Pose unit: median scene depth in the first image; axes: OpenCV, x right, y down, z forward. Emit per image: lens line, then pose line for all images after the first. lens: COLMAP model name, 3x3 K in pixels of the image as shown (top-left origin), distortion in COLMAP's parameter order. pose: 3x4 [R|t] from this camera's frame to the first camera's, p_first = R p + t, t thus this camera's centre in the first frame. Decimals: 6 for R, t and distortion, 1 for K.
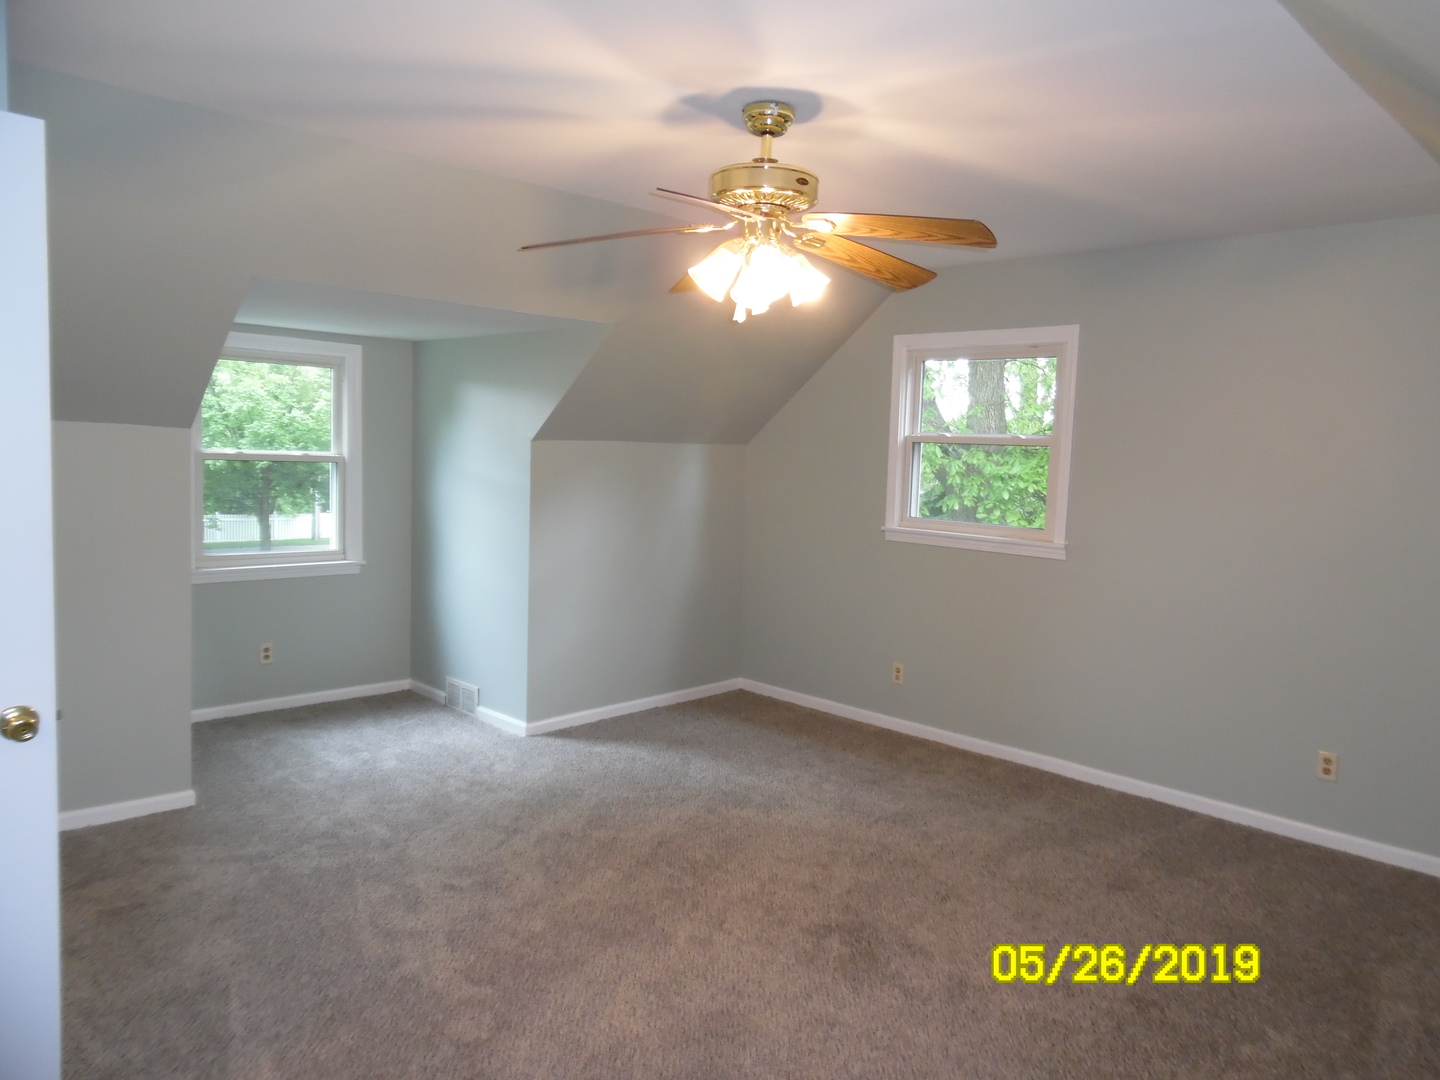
lens RADIAL K [[1010.1, 0, 728.6], [0, 1010.1, 534.6], [0, 0, 1]] dist [0.010942, 0.004711]
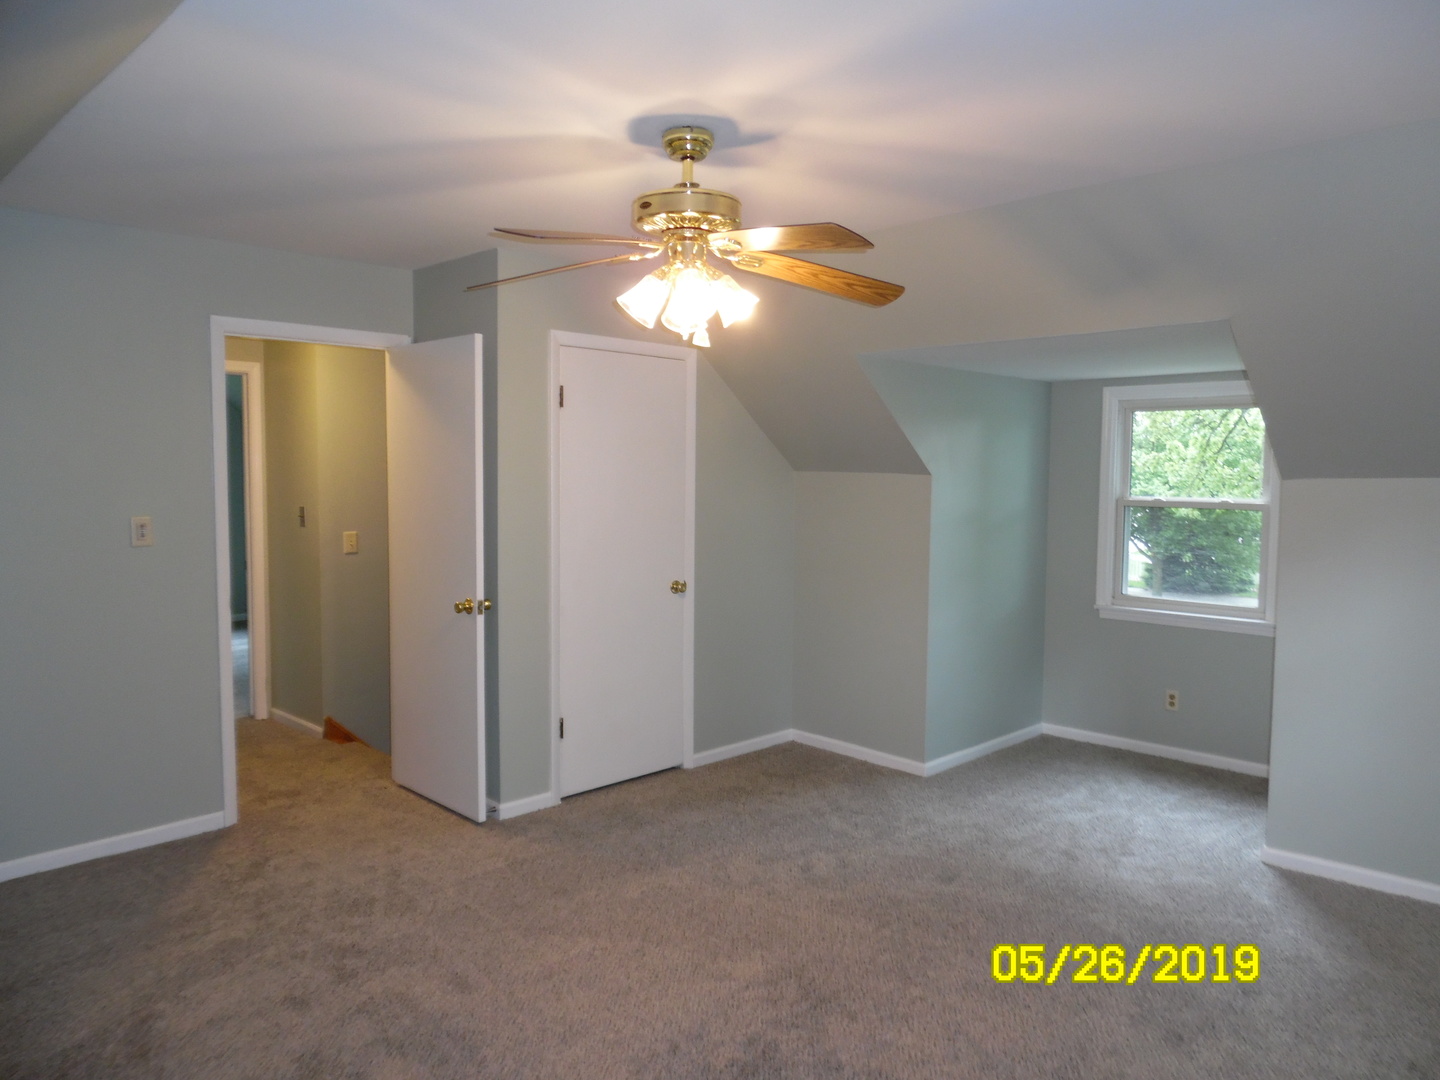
lens RADIAL K [[1010.1, 0, 725.9], [0, 1010.1, 545.2], [0, 0, 1]] dist [0.010942, 0.004711]
pose [[0.006354, 0.031874, -0.999472, 0.544805], [-0.093302, 0.995151, 0.031143, -0.025734], [0.995618, 0.093055, 0.009297, 0.550696]]
